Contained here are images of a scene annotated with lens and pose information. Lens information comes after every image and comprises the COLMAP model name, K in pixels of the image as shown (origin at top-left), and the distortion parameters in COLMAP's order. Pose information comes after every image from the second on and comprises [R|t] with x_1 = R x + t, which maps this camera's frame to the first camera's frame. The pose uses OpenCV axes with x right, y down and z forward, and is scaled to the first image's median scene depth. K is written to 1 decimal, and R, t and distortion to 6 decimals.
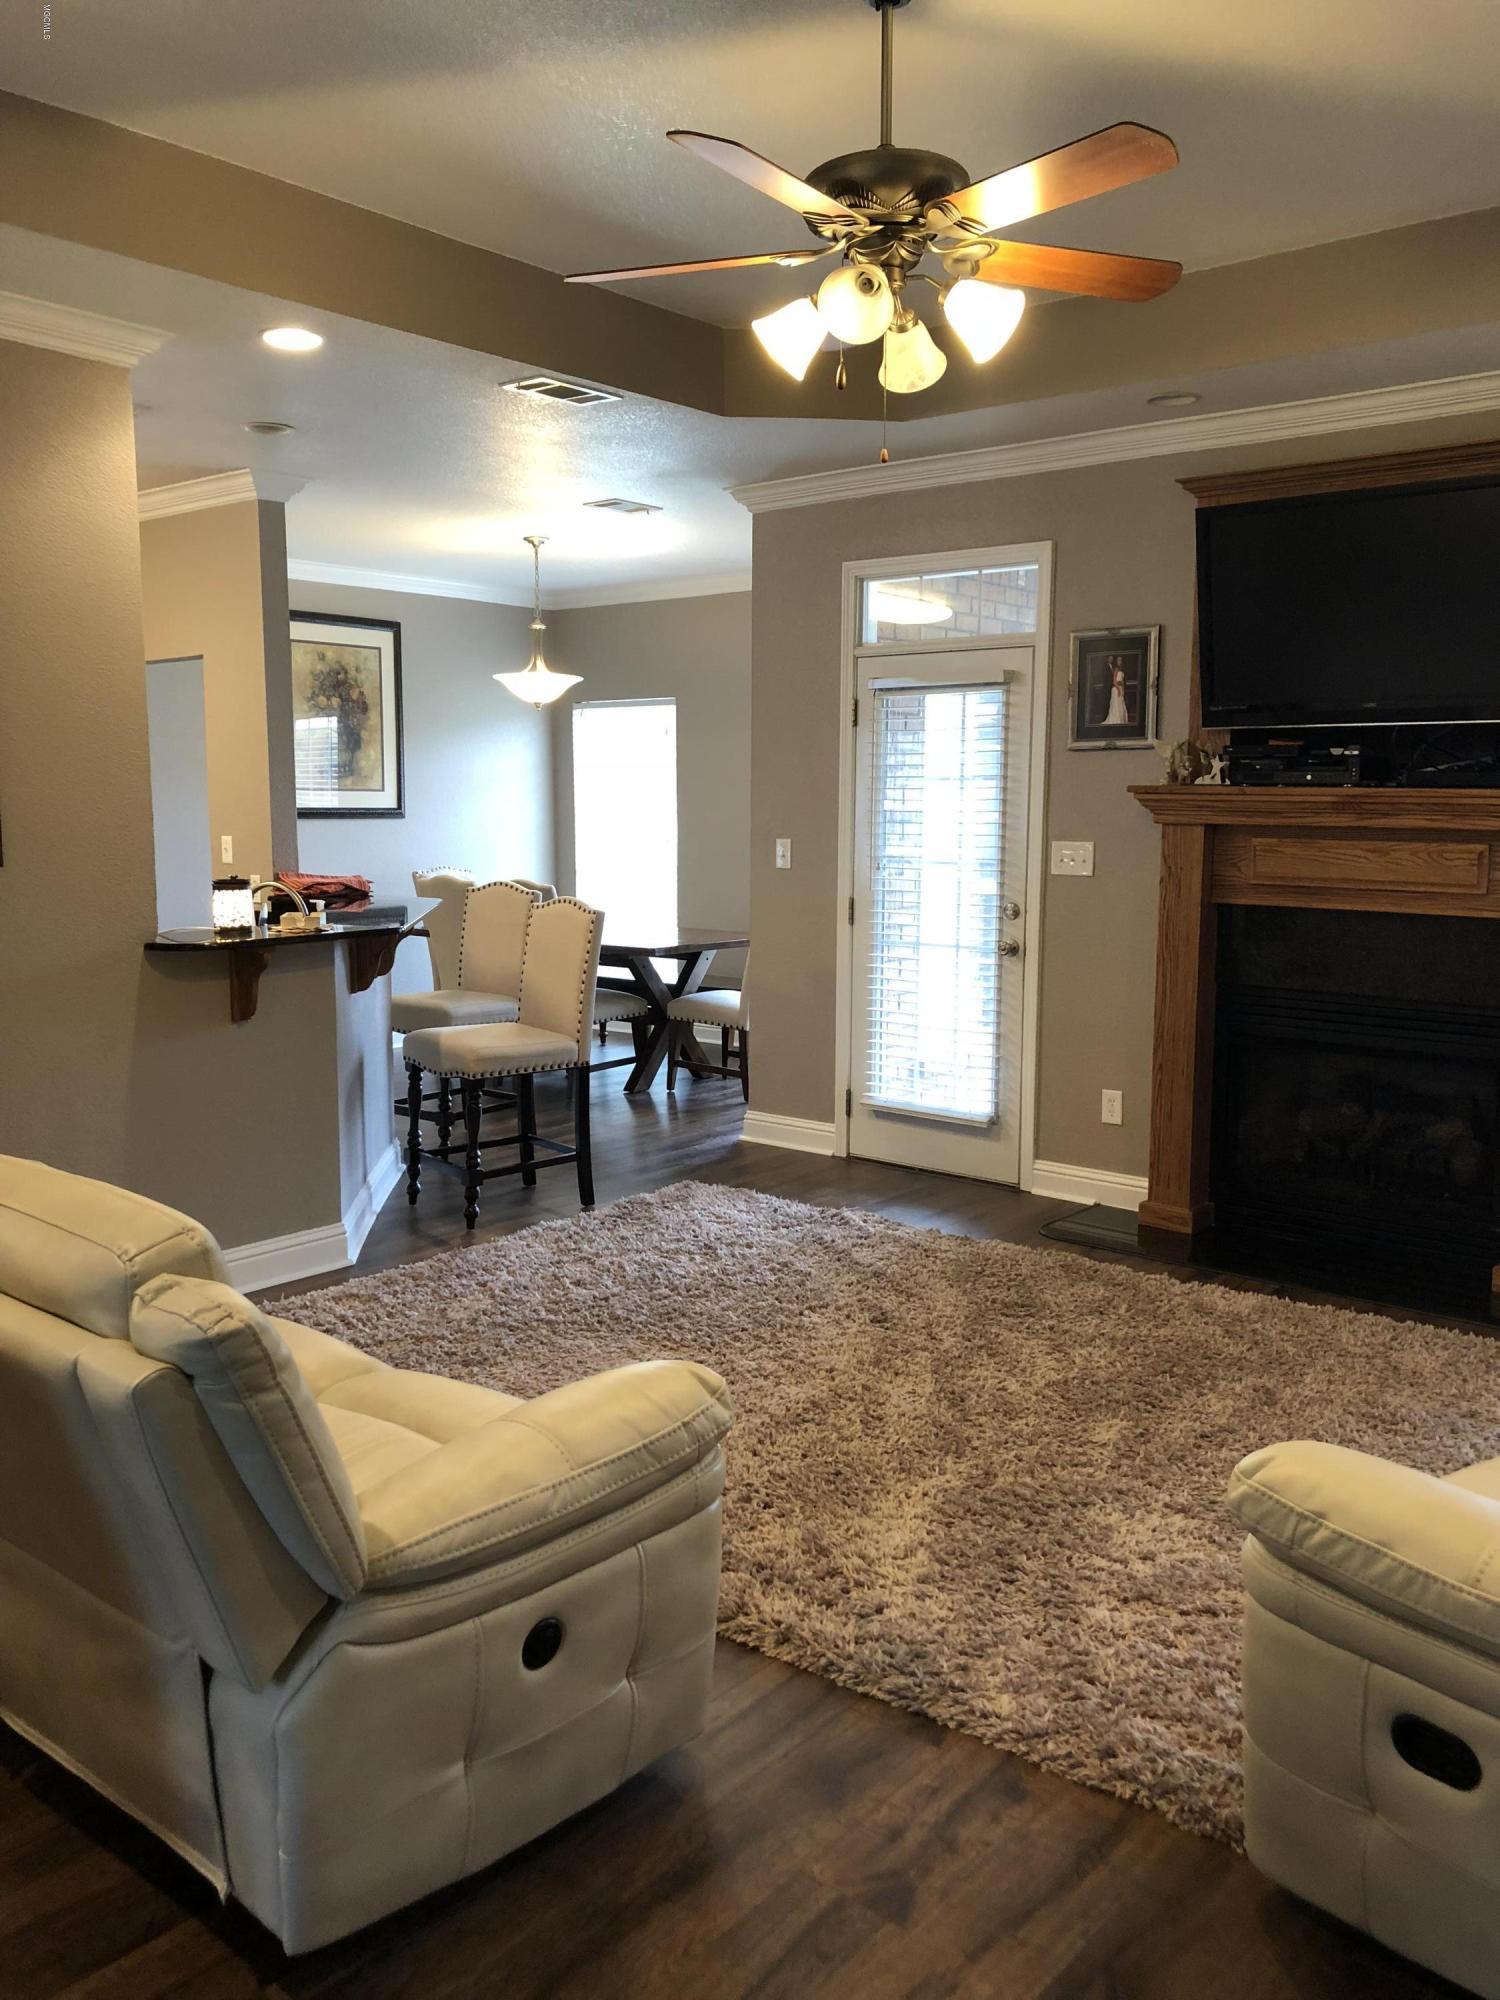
lens RADIAL K [[1653.9, 0, 753.0], [0, 1653.9, 1004.1], [0, 0, 1]] dist [0.007838, -0.003108]
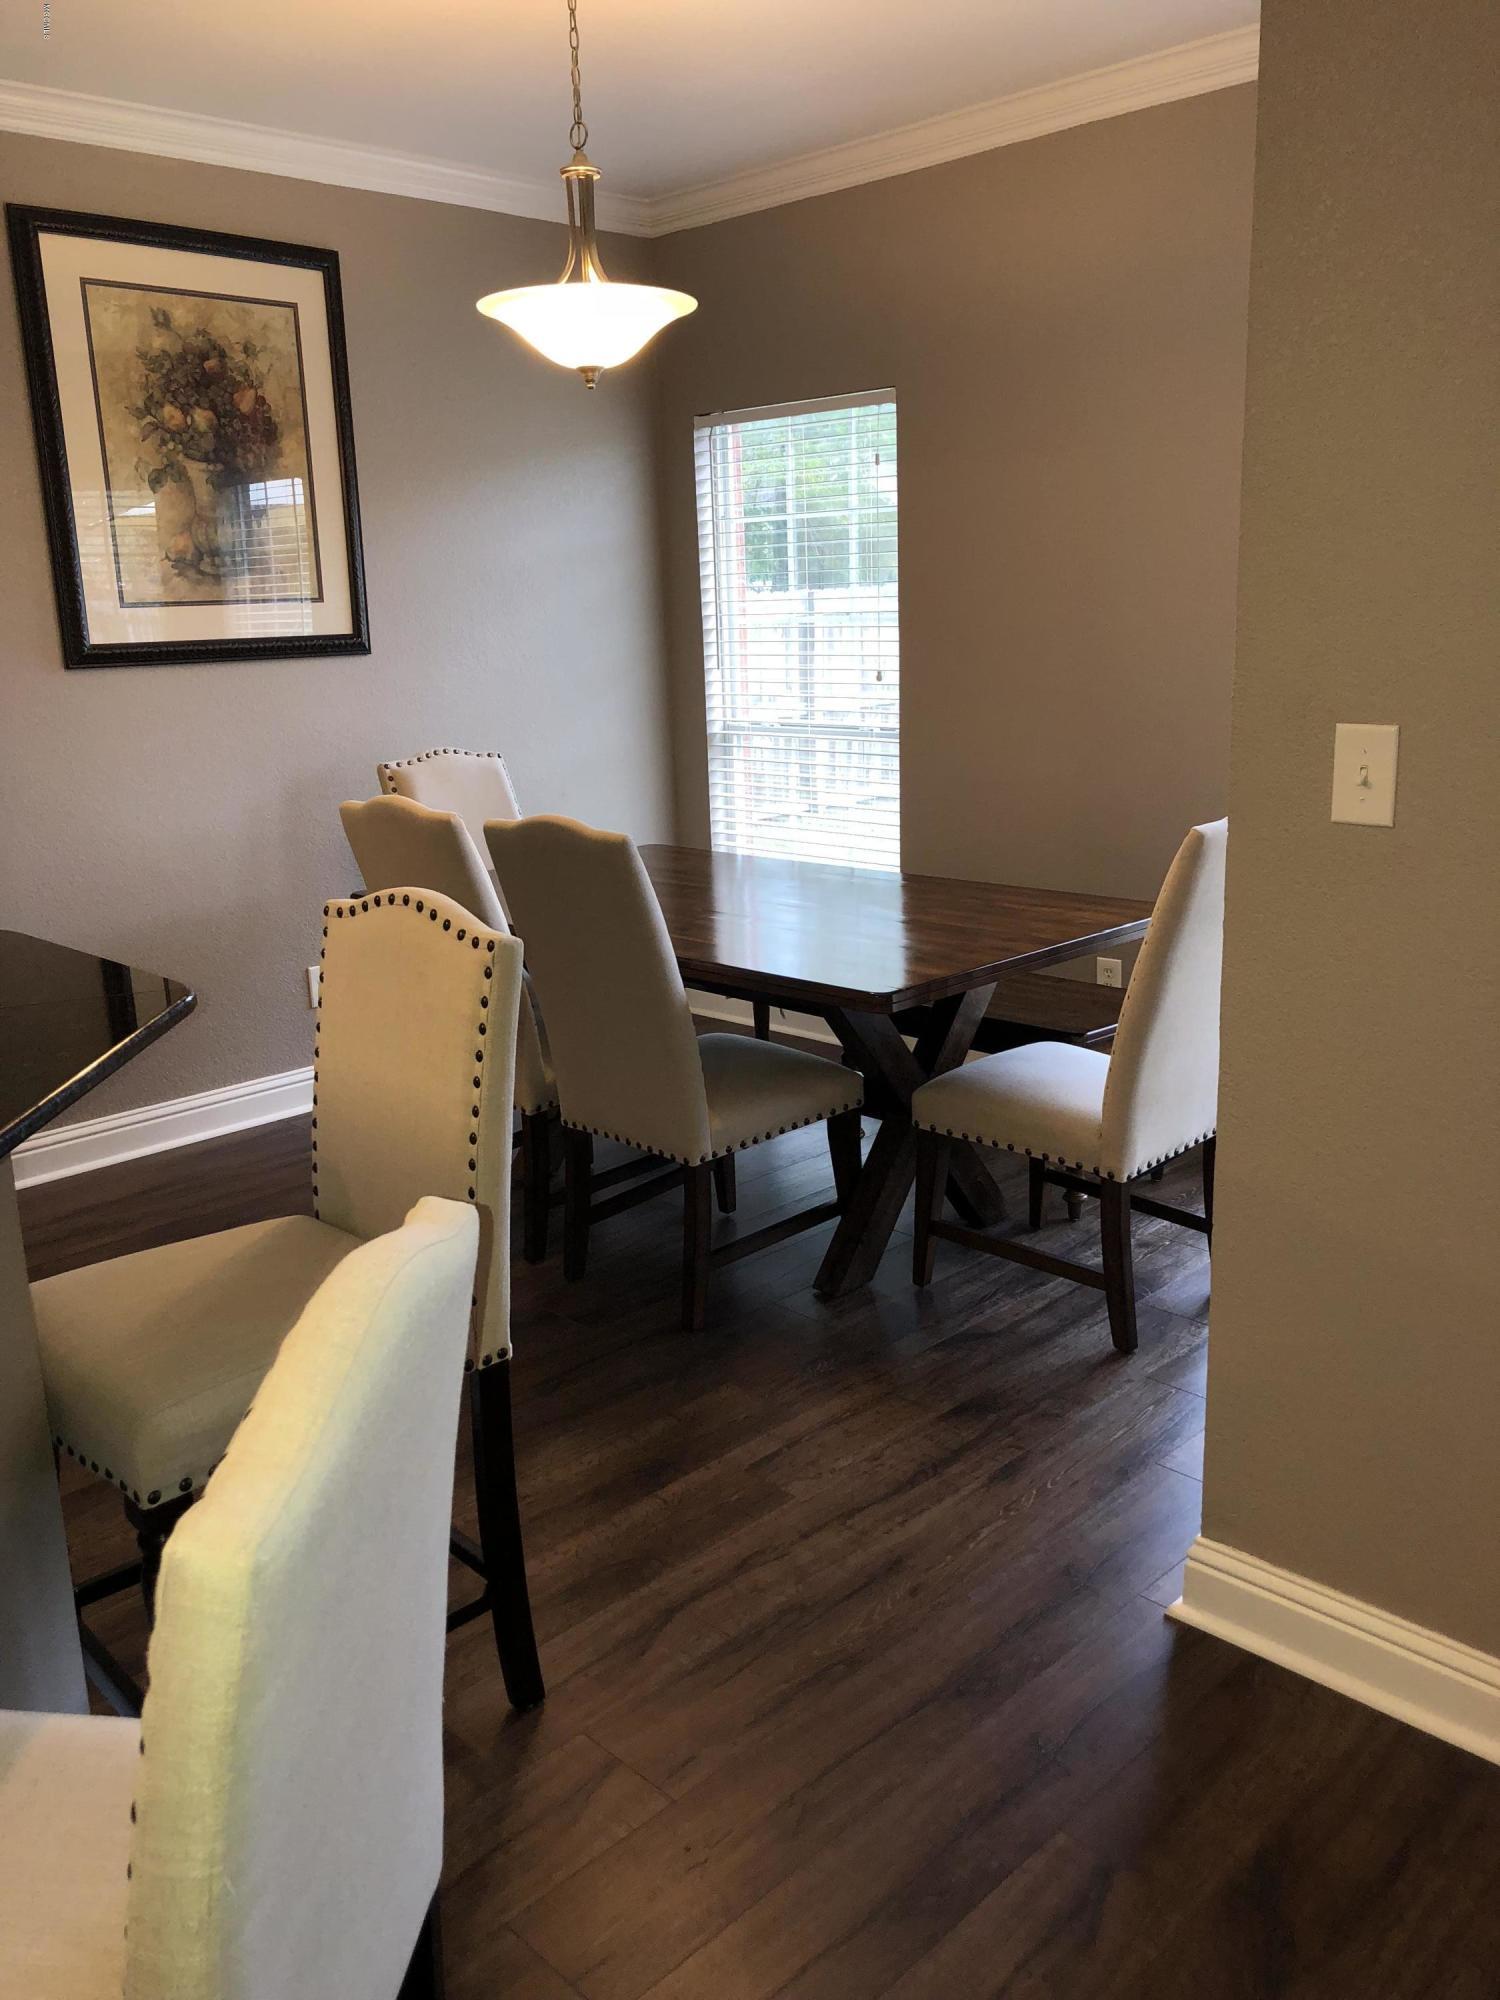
lens RADIAL K [[1653.9, 0, 738.8], [0, 1653.9, 999.3], [0, 0, 1]] dist [0.007838, -0.003108]
pose [[0.994407, -0.008940, -0.105241, -0.049299], [0.020914, 0.993349, 0.113226, -0.069976], [0.103529, -0.114793, 0.987980, 0.557998]]
